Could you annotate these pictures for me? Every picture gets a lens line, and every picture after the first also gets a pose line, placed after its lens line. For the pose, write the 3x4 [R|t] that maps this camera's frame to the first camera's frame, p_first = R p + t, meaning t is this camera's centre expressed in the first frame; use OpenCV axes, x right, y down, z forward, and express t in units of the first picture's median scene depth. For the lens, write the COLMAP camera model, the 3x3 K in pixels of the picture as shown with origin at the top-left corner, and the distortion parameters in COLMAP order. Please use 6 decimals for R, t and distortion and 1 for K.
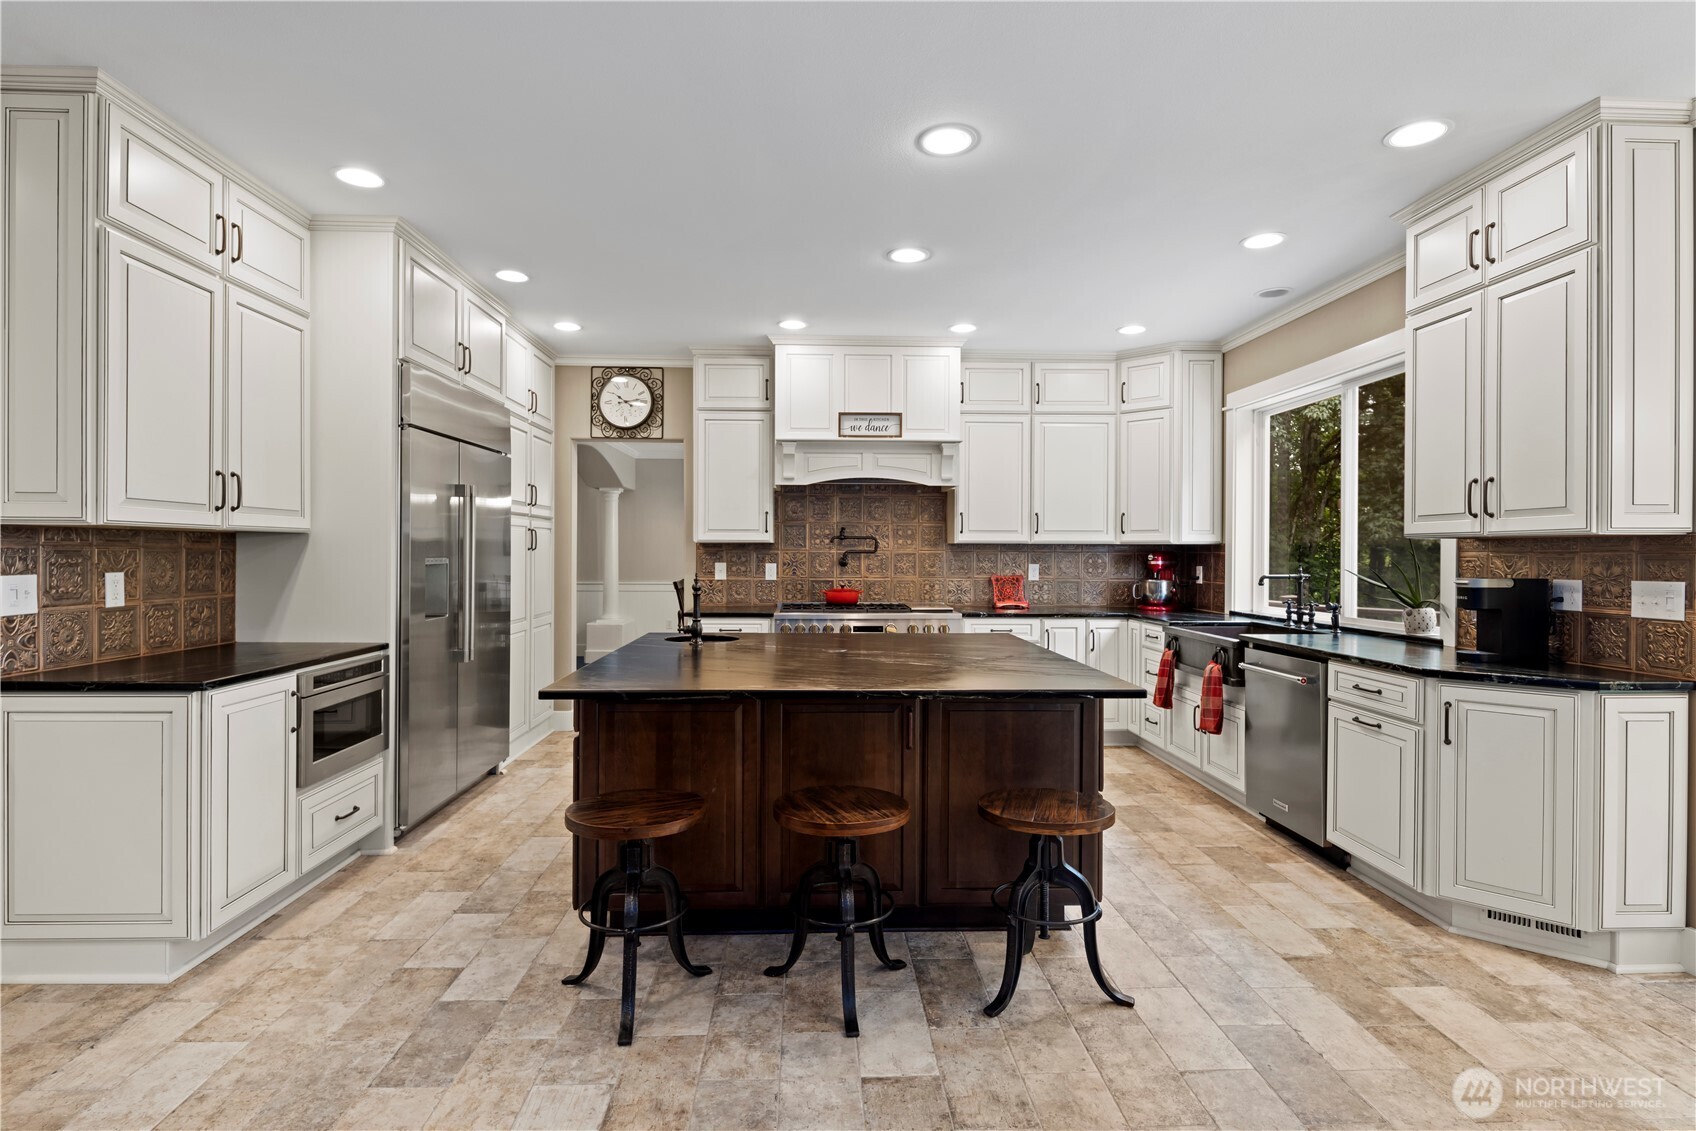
lens RADIAL K [[836.8, 0, 841.3], [0, 836.8, 559.3], [0, 0, 1]] dist [0.004131, -0.003341]
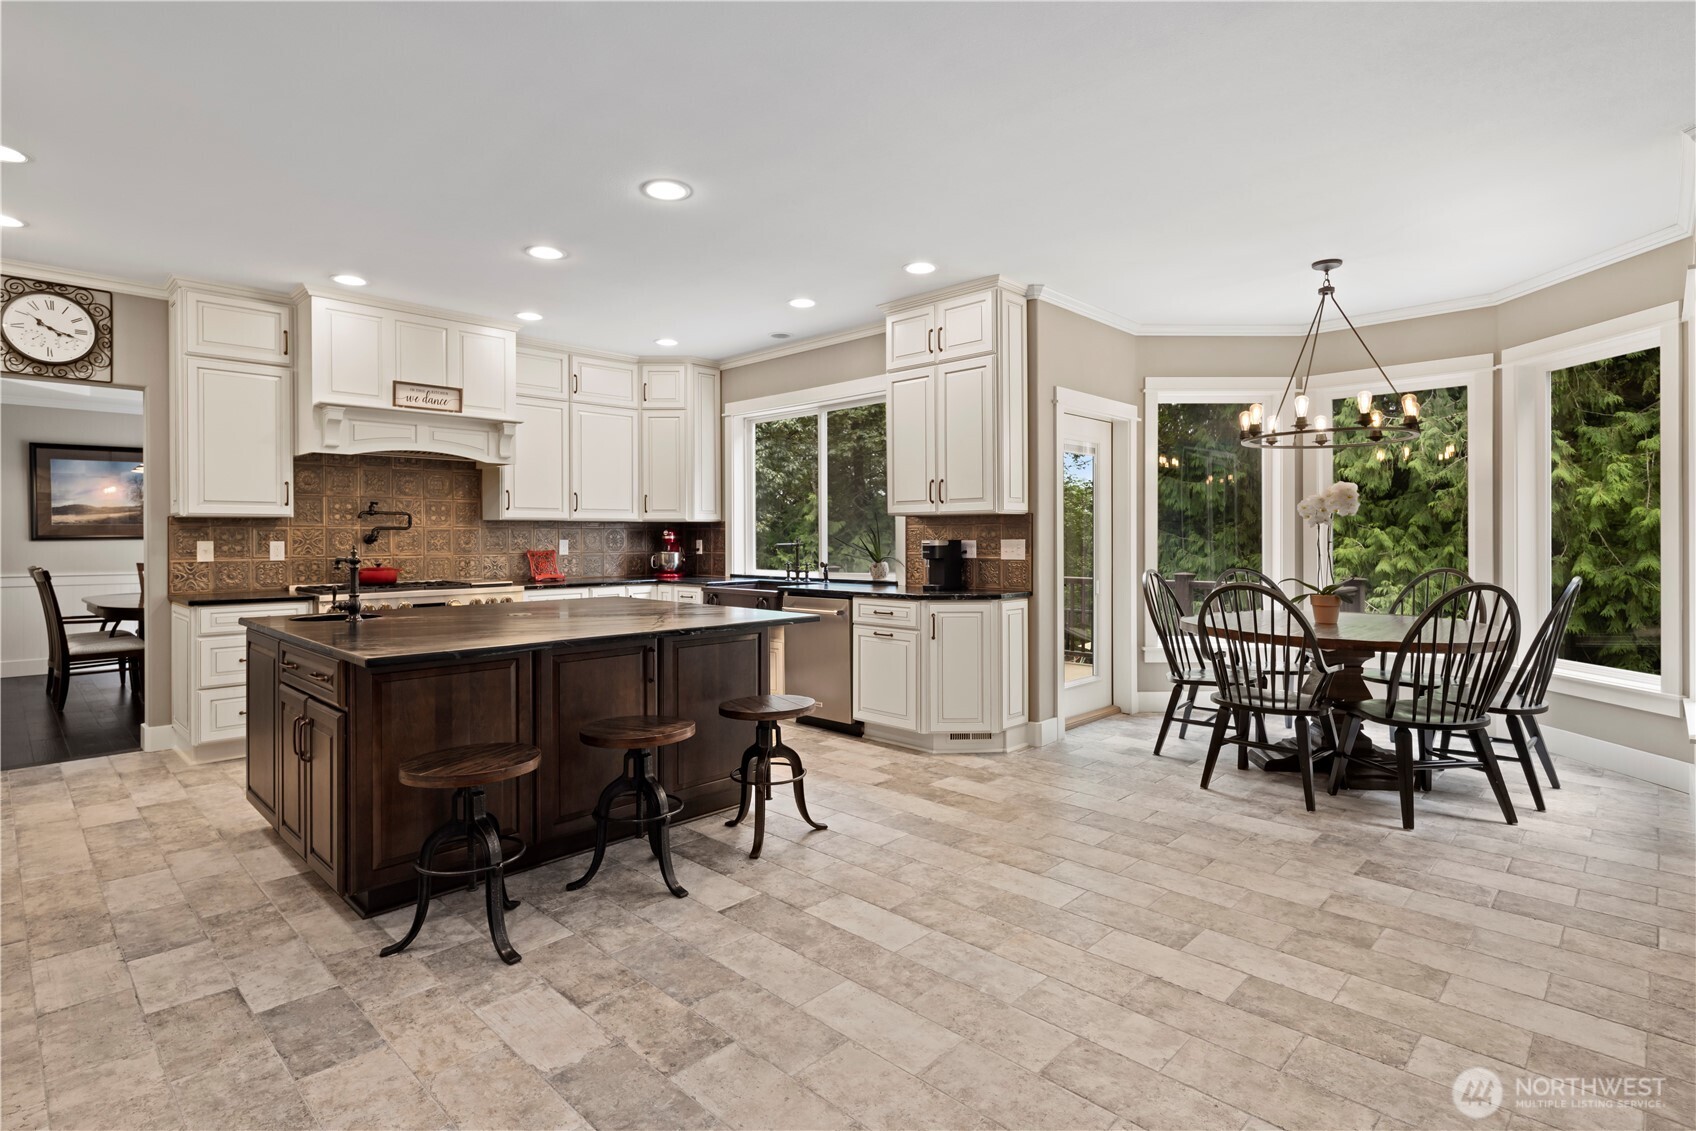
lens RADIAL K [[836.8, 0, 845.8], [0, 836.8, 542.2], [0, 0, 1]] dist [0.004131, -0.003341]
pose [[0.723121, -0.010808, 0.690637, -0.445153], [0.012110, 0.999922, 0.002968, 0.017885], [-0.690615, 0.006217, 0.723195, -0.064503]]
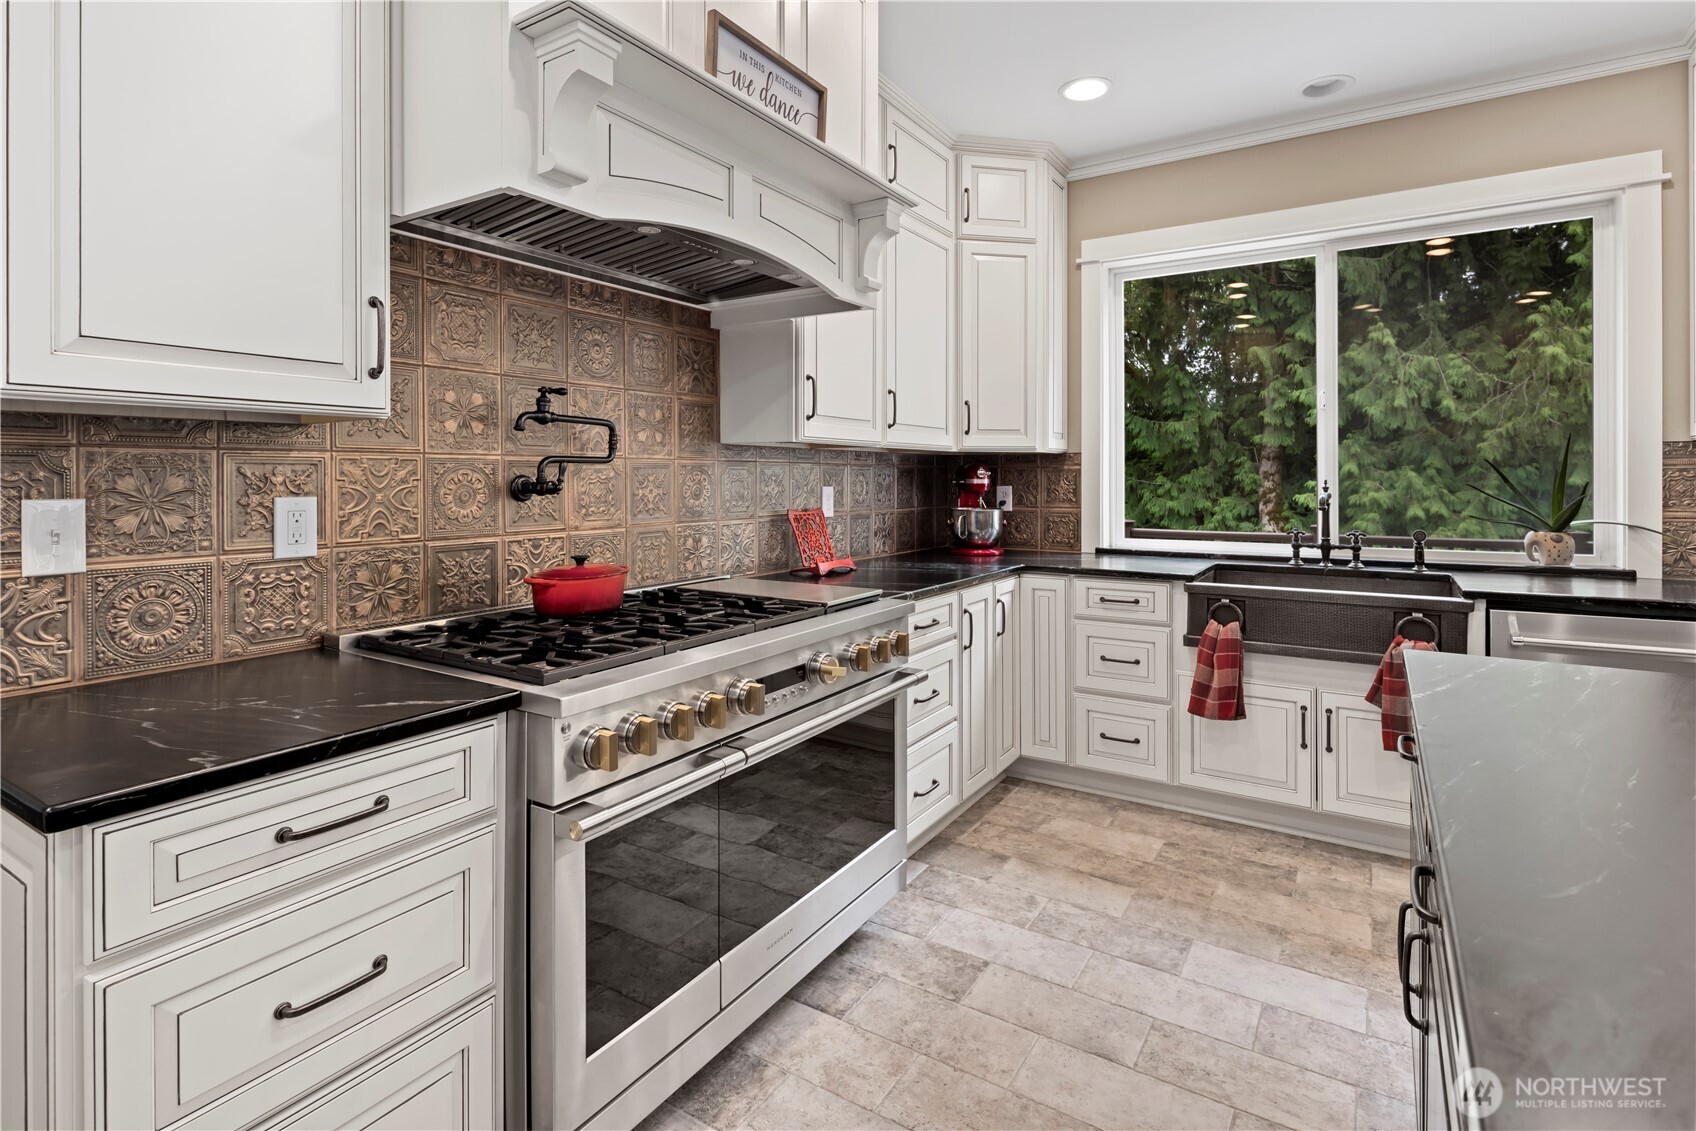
lens RADIAL K [[836.8, 0, 832.5], [0, 836.8, 459.2], [0, 0, 1]] dist [0.004131, -0.003341]
pose [[0.577601, 0.013077, 0.816215, -0.357748], [0.012626, 0.999609, -0.024950, 0.003072], [-0.816222, 0.024717, 0.577210, 1.202040]]
